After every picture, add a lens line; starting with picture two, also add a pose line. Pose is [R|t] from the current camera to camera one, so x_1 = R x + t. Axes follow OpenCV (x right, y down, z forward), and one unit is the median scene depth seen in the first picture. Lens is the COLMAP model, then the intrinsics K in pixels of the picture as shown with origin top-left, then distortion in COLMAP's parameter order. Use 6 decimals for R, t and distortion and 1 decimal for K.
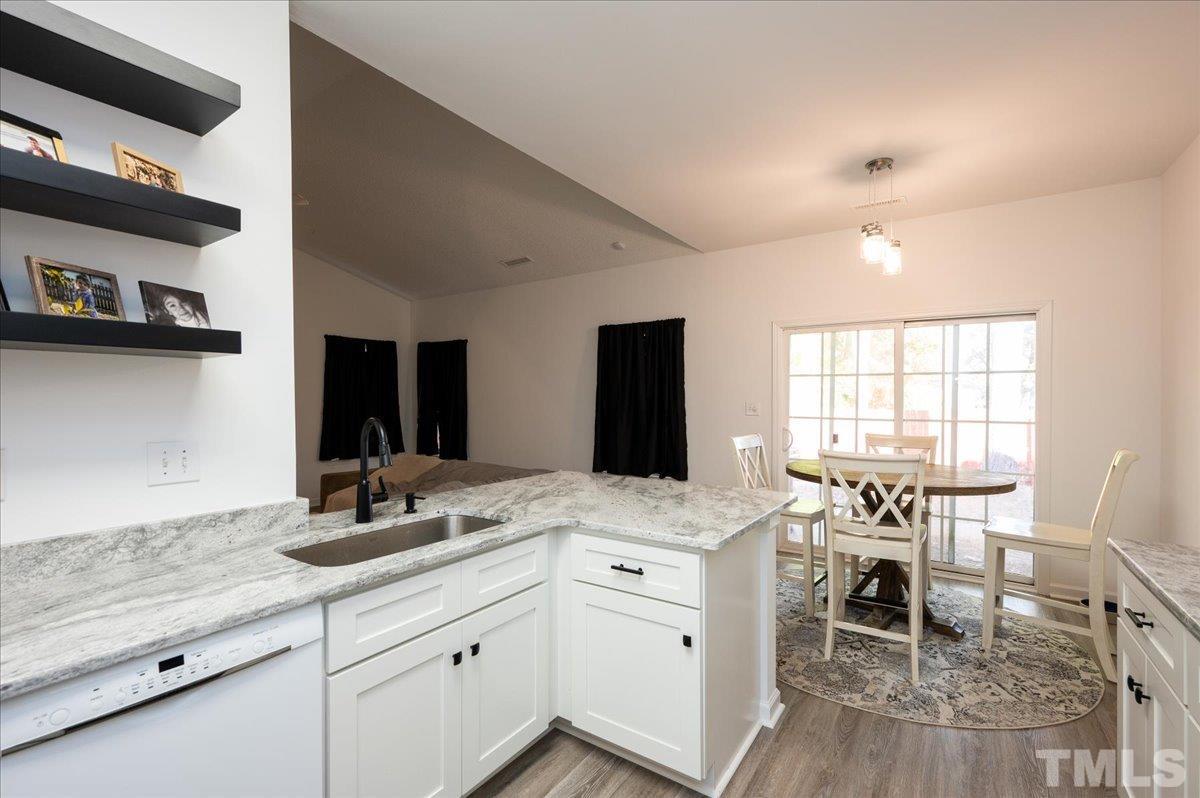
lens RADIAL K [[521.7, 0, 600.0], [0, 521.7, 399.0], [0, 0, 1]] dist [-0.000138, 0.000123]
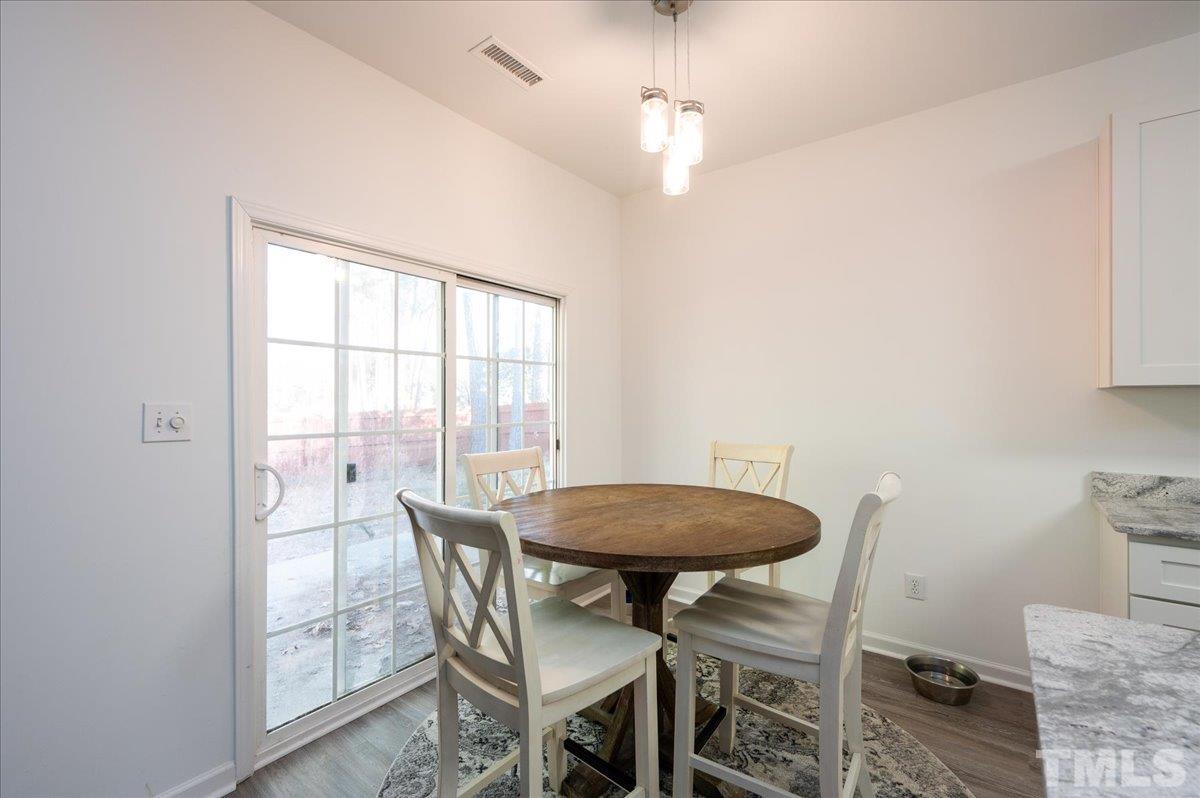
lens RADIAL K [[521.7, 0, 600.0], [0, 521.7, 399.0], [0, 0, 1]] dist [-0.000138, 0.000123]
pose [[0.045579, 0.001287, 0.998960, -0.074235], [0.002358, 0.999996, -0.001396, 0.007352], [-0.998958, 0.002420, 0.045576, 1.203443]]
